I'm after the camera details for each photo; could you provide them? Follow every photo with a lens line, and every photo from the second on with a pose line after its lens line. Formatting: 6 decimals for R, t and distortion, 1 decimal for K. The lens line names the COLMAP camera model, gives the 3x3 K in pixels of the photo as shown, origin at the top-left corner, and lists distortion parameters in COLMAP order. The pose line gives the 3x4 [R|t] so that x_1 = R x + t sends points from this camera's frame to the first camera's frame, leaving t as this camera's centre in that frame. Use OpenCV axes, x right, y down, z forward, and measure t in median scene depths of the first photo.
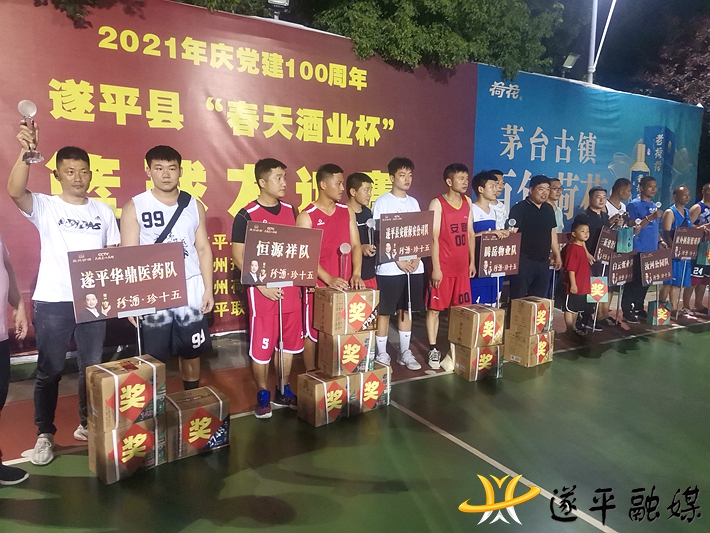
lens RADIAL K [[542.7, 0, 354.8], [0, 542.7, 265.3], [0, 0, 1]] dist [-0.008200, 0.001509]
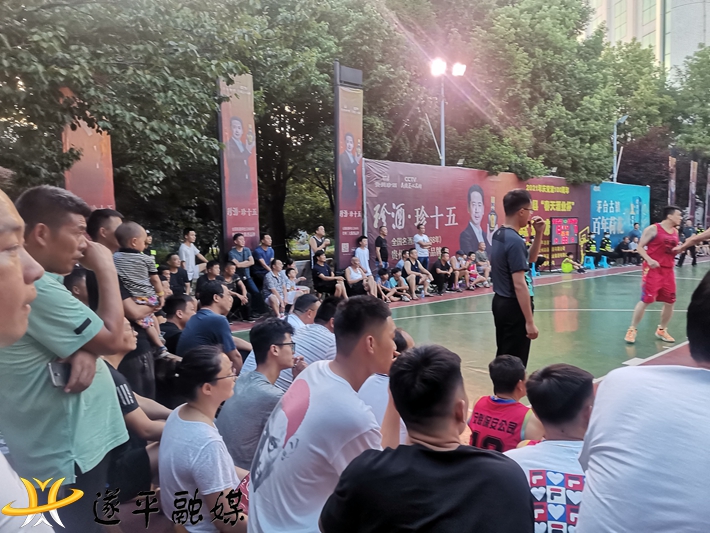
lens RADIAL K [[542.7, 0, 354.7], [0, 542.7, 264.4], [0, 0, 1]] dist [-0.008200, 0.001509]
pose [[0.985041, -0.054665, 0.163417, -1.170649], [0.068116, 0.994634, -0.077871, 0.163286], [-0.158283, 0.087838, 0.983479, -1.246240]]
